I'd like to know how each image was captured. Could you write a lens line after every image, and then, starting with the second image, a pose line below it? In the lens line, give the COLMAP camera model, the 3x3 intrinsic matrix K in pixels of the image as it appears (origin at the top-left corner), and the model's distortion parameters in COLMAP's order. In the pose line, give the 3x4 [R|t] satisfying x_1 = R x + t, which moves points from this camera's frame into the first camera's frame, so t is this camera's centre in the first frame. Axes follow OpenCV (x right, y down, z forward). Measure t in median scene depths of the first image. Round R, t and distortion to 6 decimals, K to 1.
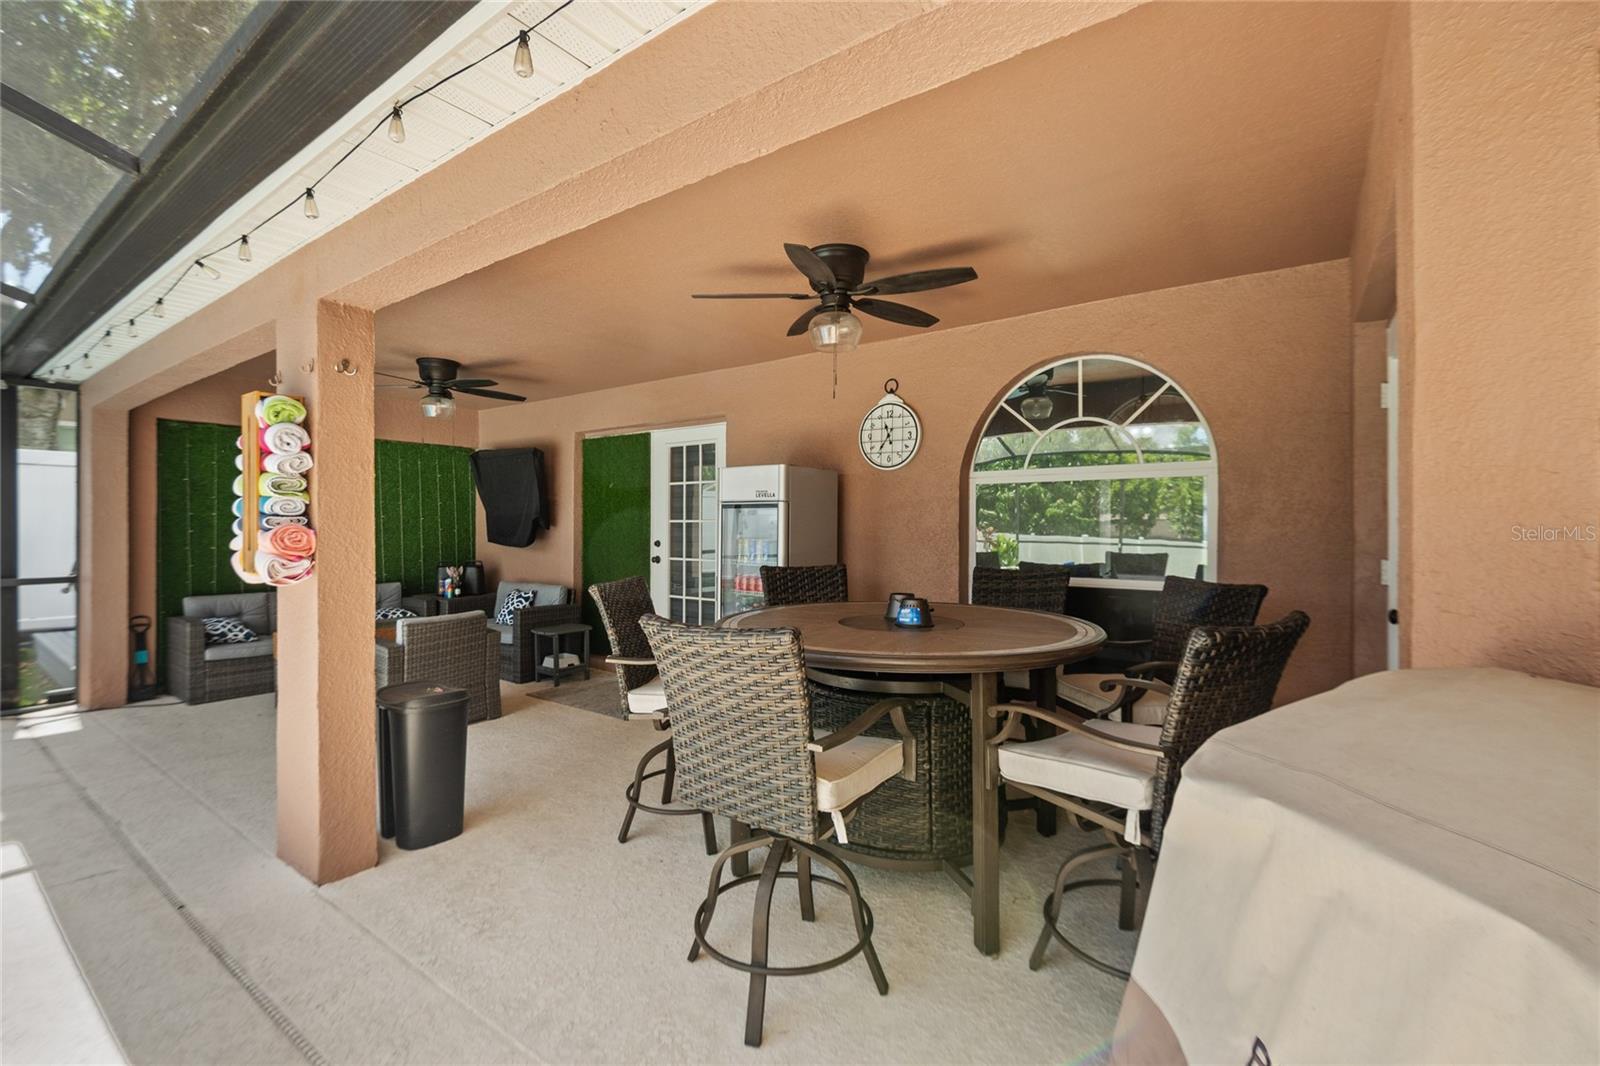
lens RADIAL K [[691.9, 0, 793.7], [0, 691.9, 532.3], [0, 0, 1]] dist [0.008372, -0.001100]
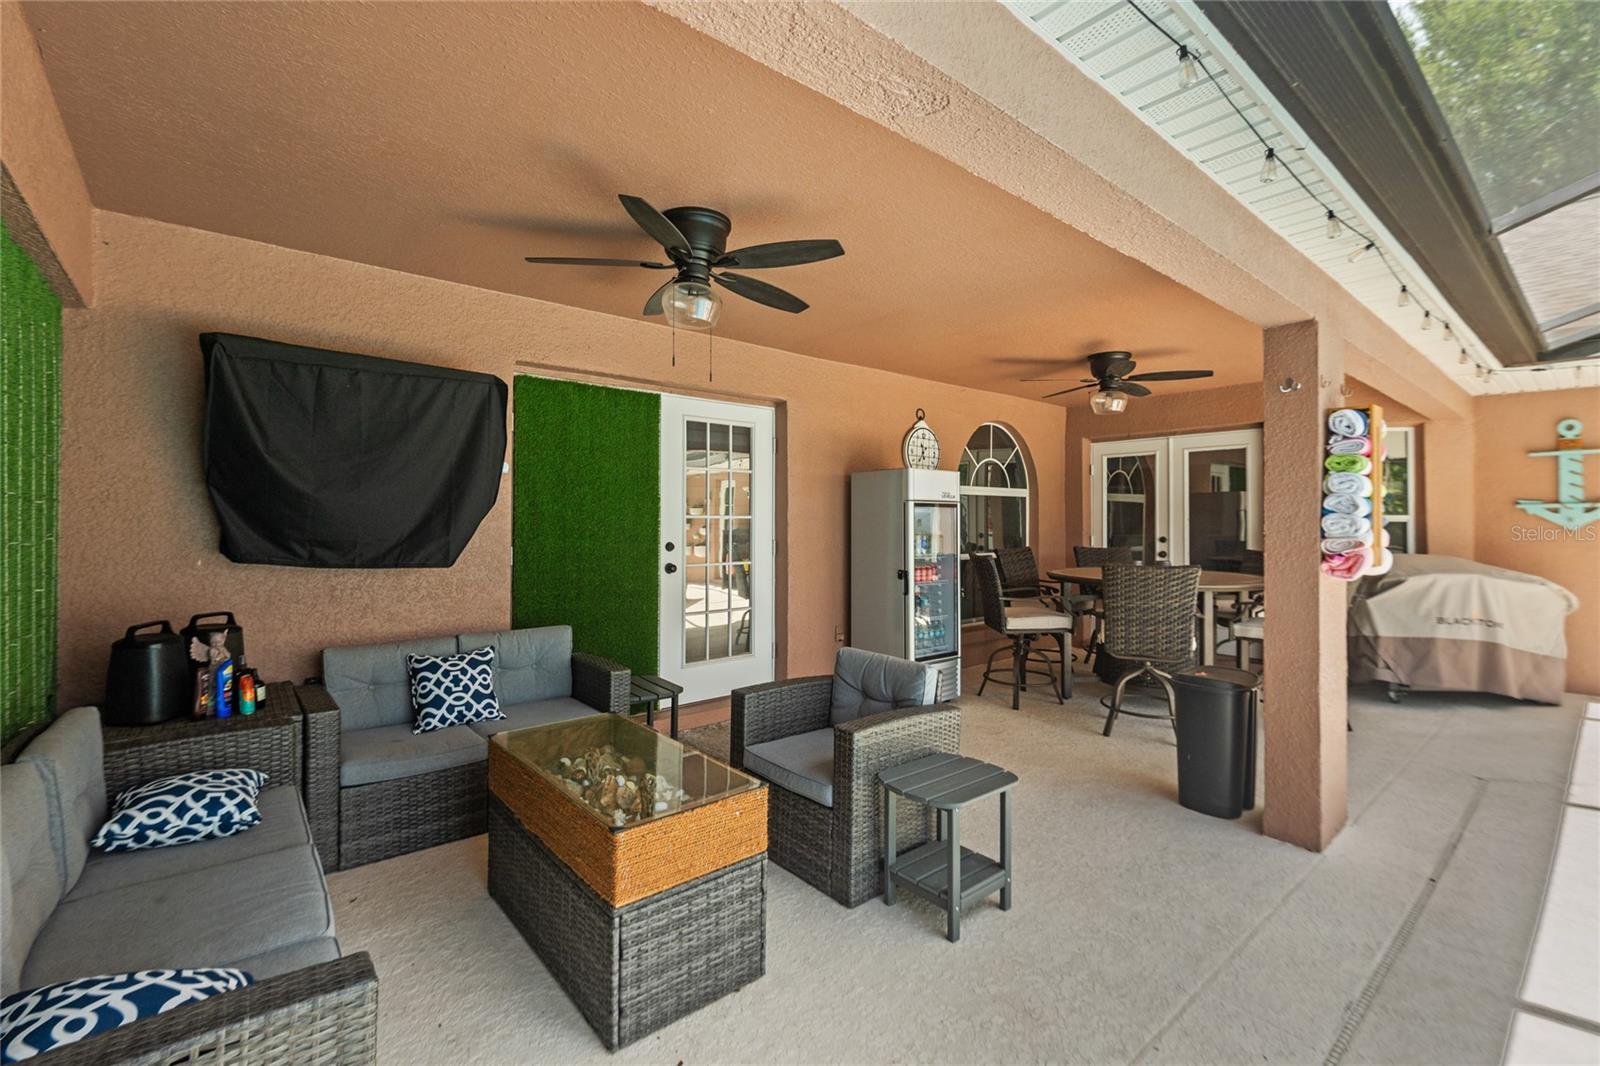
lens RADIAL K [[691.9, 0, 793.0], [0, 691.9, 523.4], [0, 0, 1]] dist [0.008372, -0.001100]
pose [[0.236892, -0.004907, 0.971524, -0.915452], [0.007376, 0.999968, 0.003252, -0.010658], [-0.971508, 0.006395, 0.236921, 0.721930]]
